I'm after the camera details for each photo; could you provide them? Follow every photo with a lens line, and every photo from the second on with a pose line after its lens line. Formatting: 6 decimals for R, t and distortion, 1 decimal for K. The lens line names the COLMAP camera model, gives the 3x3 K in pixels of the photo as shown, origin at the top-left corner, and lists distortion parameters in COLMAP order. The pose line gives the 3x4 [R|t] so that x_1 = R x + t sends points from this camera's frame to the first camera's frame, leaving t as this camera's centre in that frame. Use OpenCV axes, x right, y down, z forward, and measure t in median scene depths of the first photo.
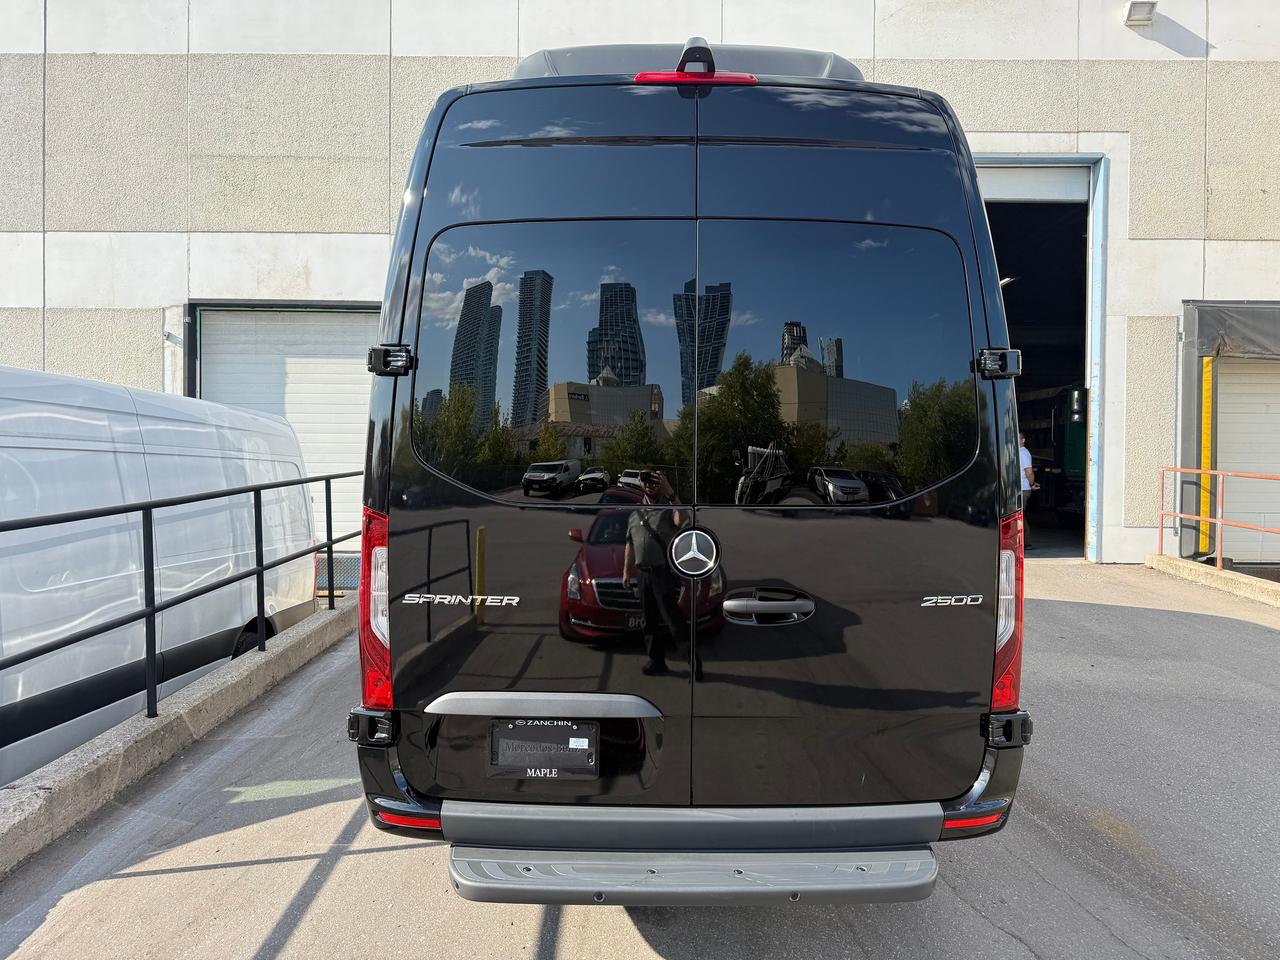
lens RADIAL K [[975.4, 0, 640.0], [0, 975.4, 480.0], [0, 0, 1]] dist [0.071379, -0.093895]
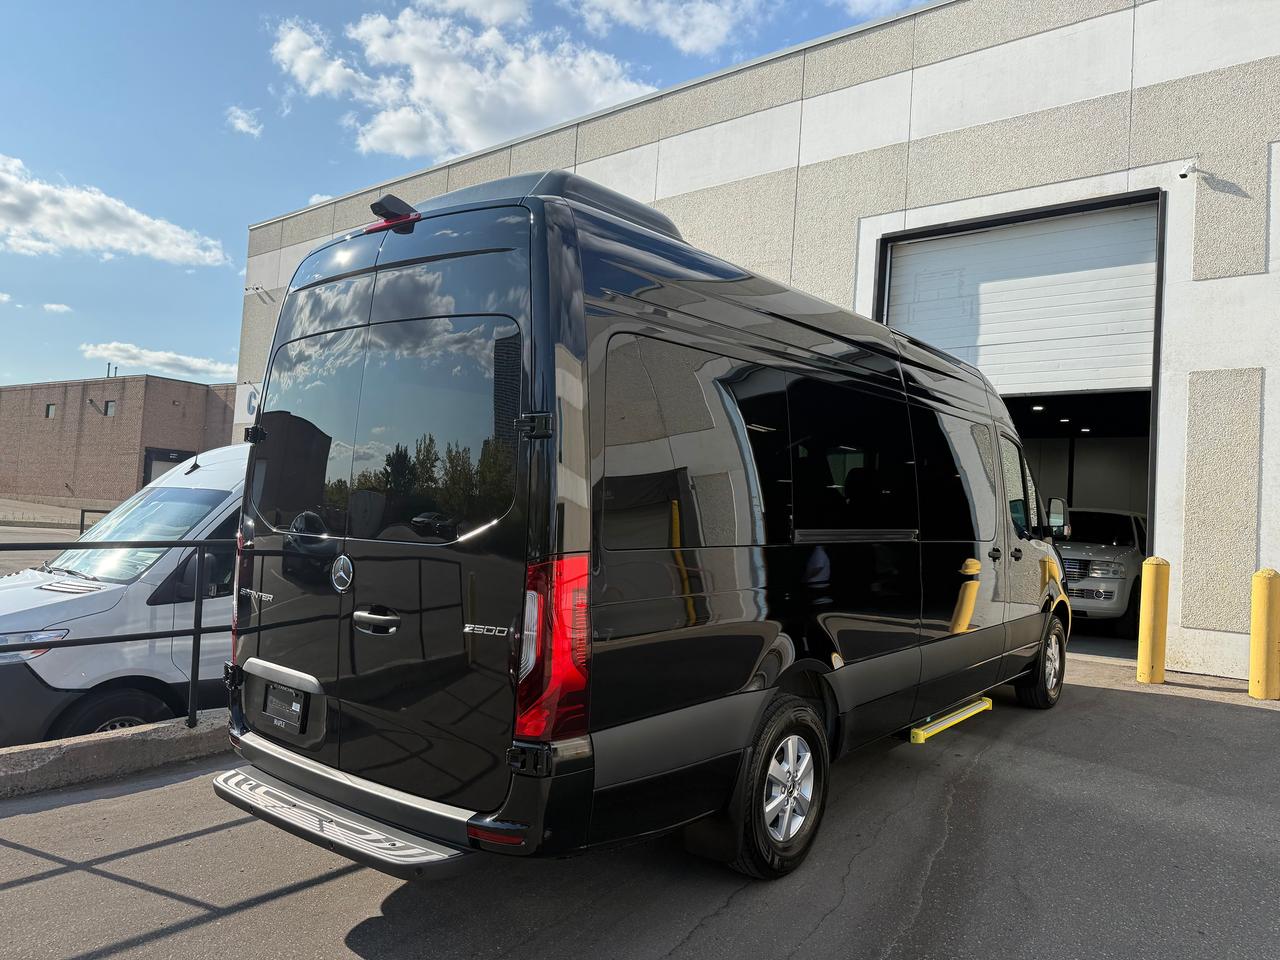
lens RADIAL K [[975.4, 0, 640.0], [0, 975.4, 480.0], [0, 0, 1]] dist [0.071379, -0.093895]
pose [[0.750270, 0.001282, -0.661130, 1.226062], [-0.054142, 0.996758, -0.059510, 0.006214], [0.658910, 0.080443, 0.747908, 0.252415]]
